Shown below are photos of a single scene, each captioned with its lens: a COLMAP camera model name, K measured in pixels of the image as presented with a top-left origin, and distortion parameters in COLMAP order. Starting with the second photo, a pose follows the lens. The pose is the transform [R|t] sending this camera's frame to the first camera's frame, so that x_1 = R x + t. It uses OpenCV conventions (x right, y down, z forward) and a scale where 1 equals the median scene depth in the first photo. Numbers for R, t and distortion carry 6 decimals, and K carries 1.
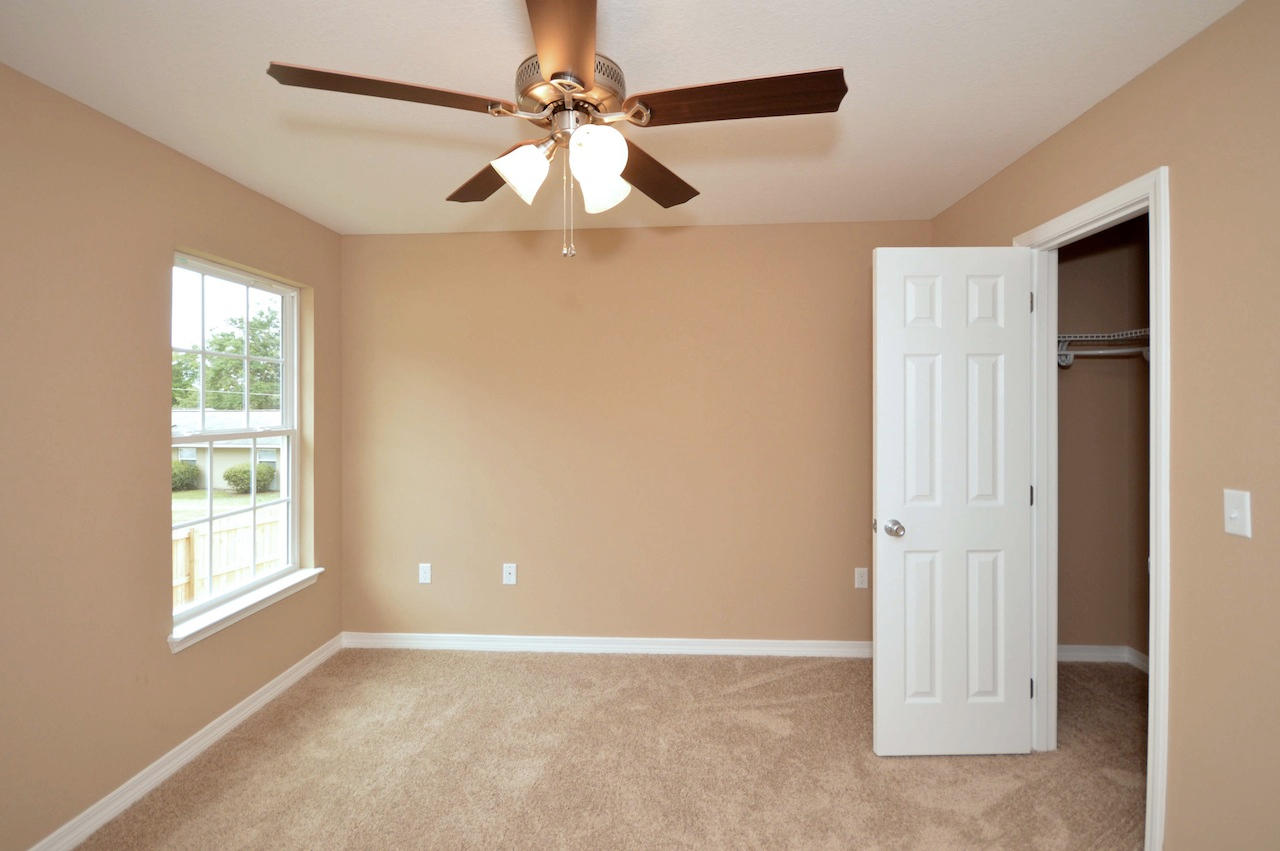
lens RADIAL K [[583.0, 0, 648.9], [0, 583.0, 423.3], [0, 0, 1]] dist [0.000924, -0.000875]
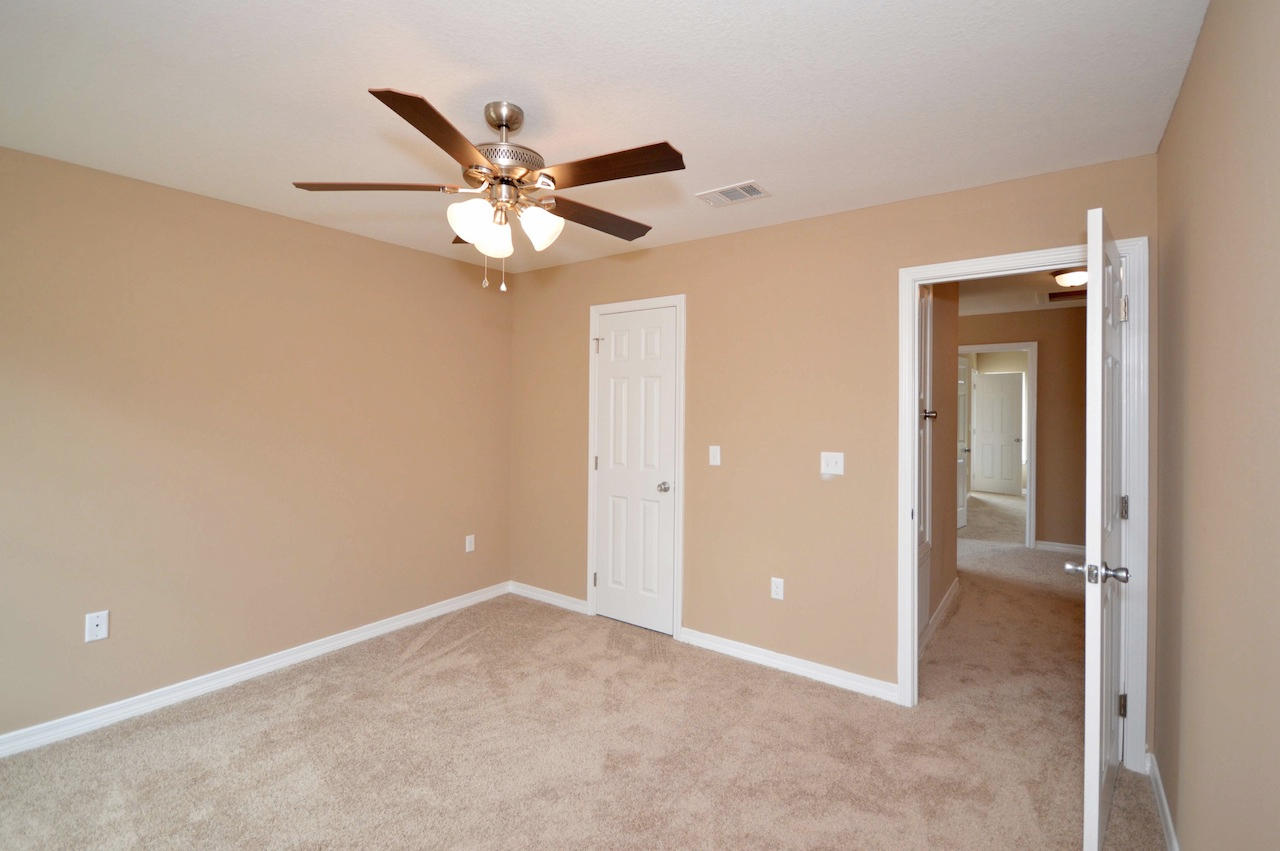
lens RADIAL K [[583.0, 0, 648.9], [0, 583.0, 423.3], [0, 0, 1]] dist [0.000924, -0.000875]
pose [[0.531270, -0.016073, 0.847050, -0.572439], [0.022915, 0.999727, 0.004598, 0.012809], [-0.846892, 0.016968, 0.531494, -0.004596]]
